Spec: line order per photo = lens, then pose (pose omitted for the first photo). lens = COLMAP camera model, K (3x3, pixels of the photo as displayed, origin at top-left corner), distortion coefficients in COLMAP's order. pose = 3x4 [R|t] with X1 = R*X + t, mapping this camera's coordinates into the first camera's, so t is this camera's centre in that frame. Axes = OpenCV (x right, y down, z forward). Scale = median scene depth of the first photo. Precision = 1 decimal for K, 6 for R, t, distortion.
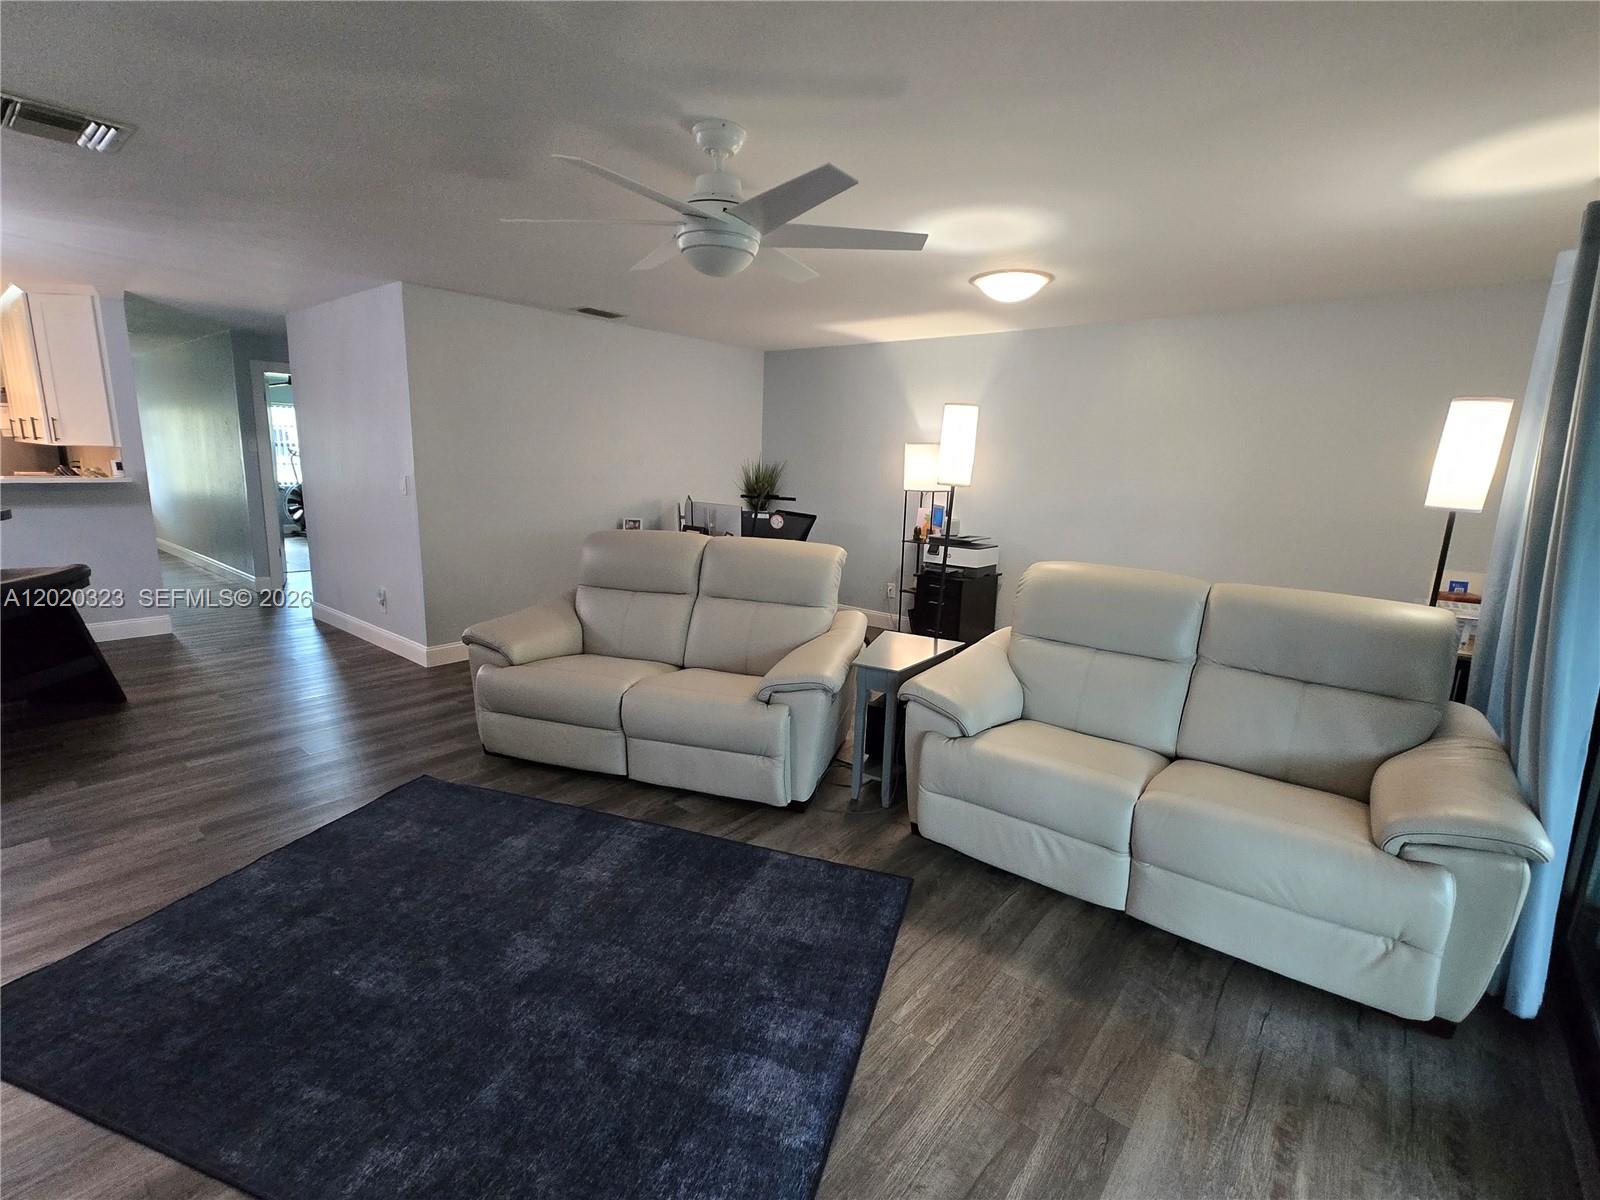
lens RADIAL K [[720.4, 0, 797.6], [0, 720.4, 606.5], [0, 0, 1]] dist [0.016225, -0.000362]
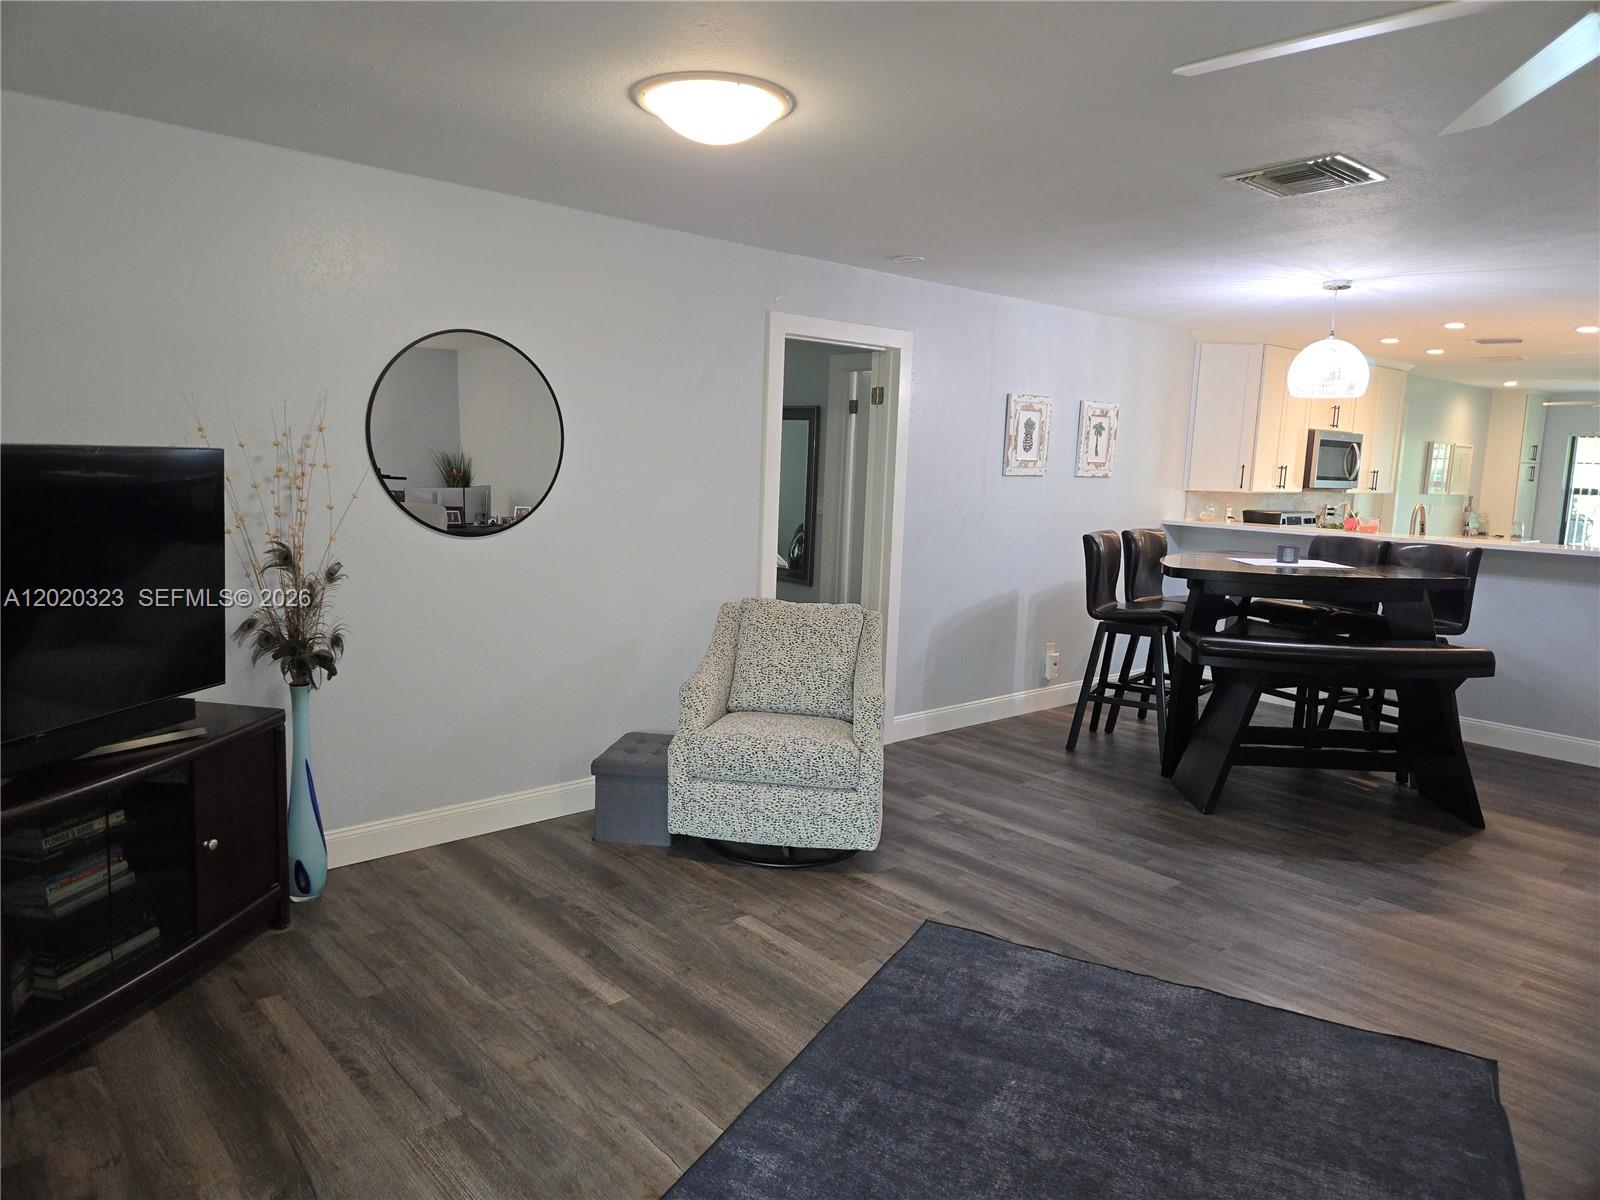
lens RADIAL K [[1074.1, 0, 786.6], [0, 1074.1, 590.2], [0, 0, 1]] dist [0.078894, -0.071090]
pose [[-0.149233, 0.090288, -0.984671, 0.527222], [-0.243280, 0.961859, 0.125067, -0.133521], [0.958407, 0.258215, -0.121576, 0.612894]]
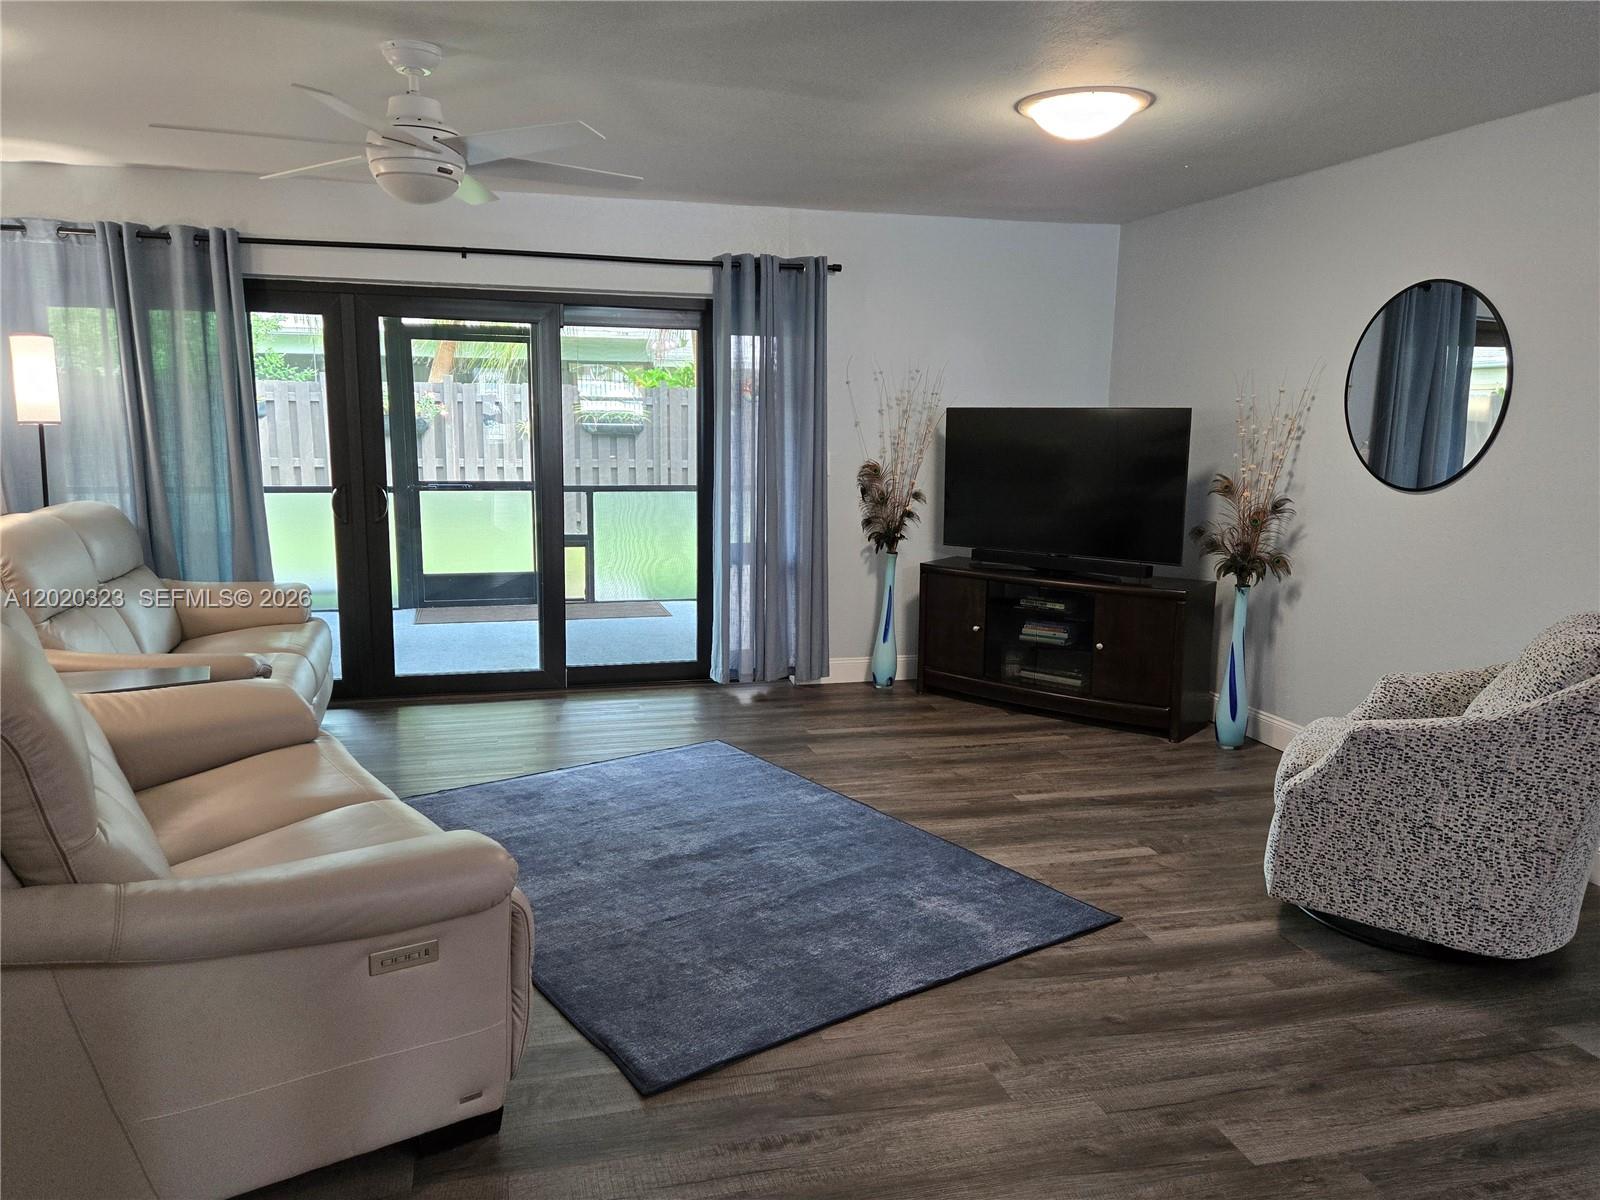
lens RADIAL K [[1136.7, 0, 781.2], [0, 1136.7, 619.5], [0, 0, 1]] dist [0.090662, -0.073881]
pose [[-0.813609, -0.140365, 0.564214, -1.266199], [0.087788, 0.929636, 0.357868, -0.418380], [-0.574747, 0.340696, -0.744038, 1.842008]]
